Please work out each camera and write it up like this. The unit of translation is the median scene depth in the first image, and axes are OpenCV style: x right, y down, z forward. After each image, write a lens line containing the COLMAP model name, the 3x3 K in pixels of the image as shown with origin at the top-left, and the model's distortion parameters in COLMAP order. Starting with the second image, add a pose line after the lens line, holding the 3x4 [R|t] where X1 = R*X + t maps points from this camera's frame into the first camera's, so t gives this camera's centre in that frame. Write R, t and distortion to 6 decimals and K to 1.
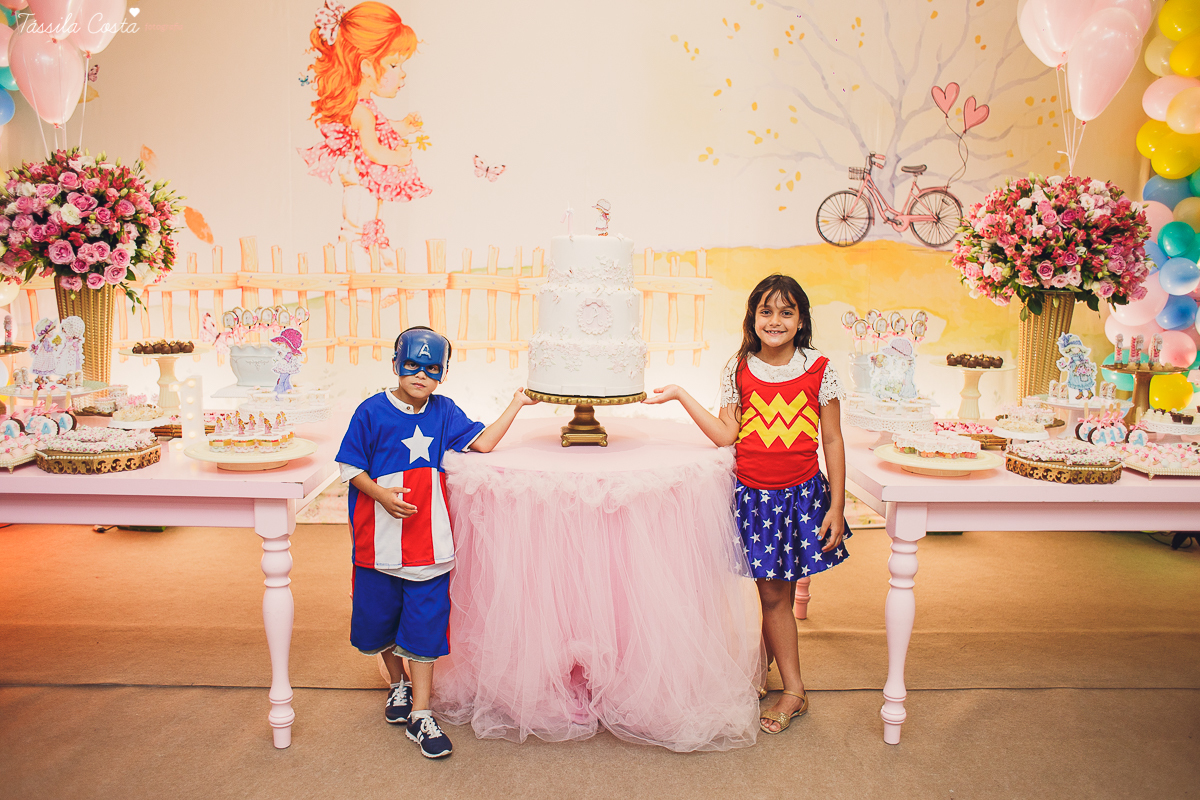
lens RADIAL K [[969.0, 0, 597.8], [0, 969.0, 403.6], [0, 0, 1]] dist [-0.099859, 0.128972]
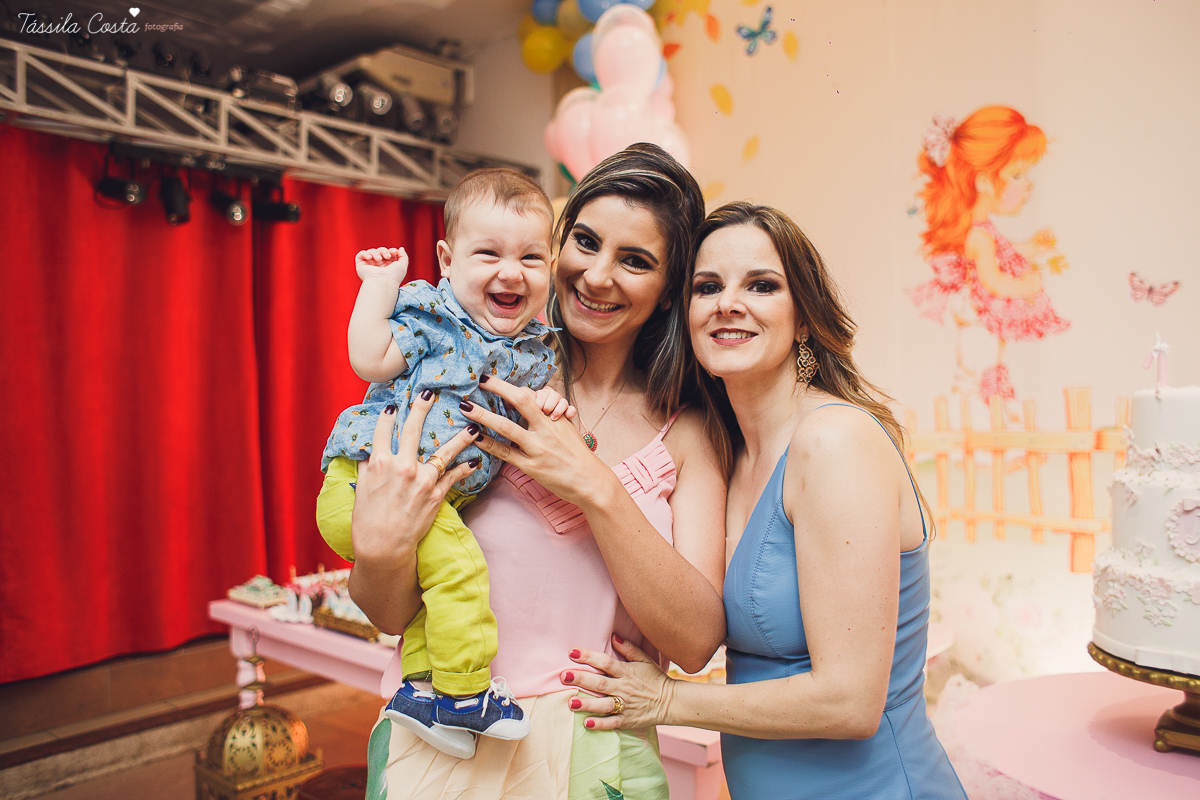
lens RADIAL K [[959.4, 0, 597.0], [0, 959.4, 403.4], [0, 0, 1]] dist [-0.100856, 0.127969]
pose [[0.729965, -0.030046, -0.682823, 0.092069], [-0.069152, 0.990660, -0.117517, -0.059841], [0.679977, 0.133002, 0.721070, 0.283298]]
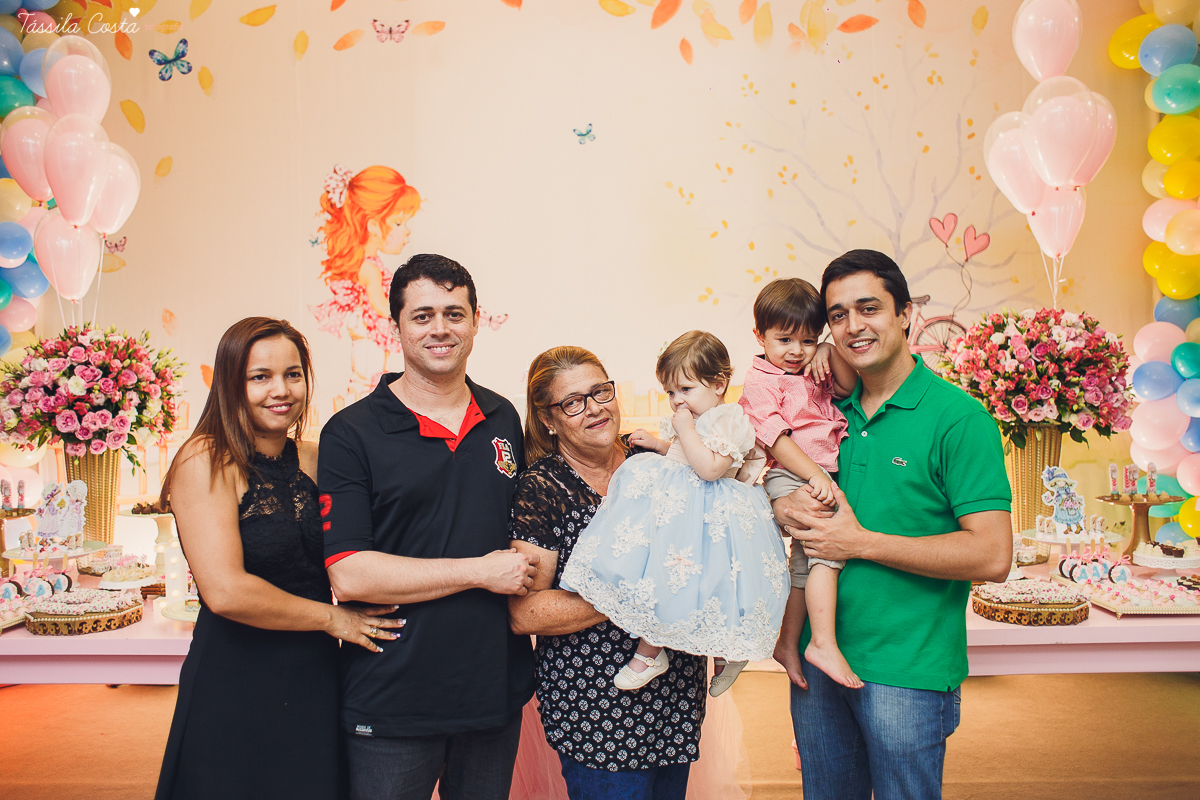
lens RADIAL K [[1018.6, 0, 597.7], [0, 1018.6, 404.1], [0, 0, 1]] dist [-0.102218, 0.133753]
pose [[0.997014, -0.035188, -0.068743, 0.097474], [0.026033, 0.991198, -0.129804, -0.015152], [0.072705, 0.127627, 0.989154, -0.064280]]
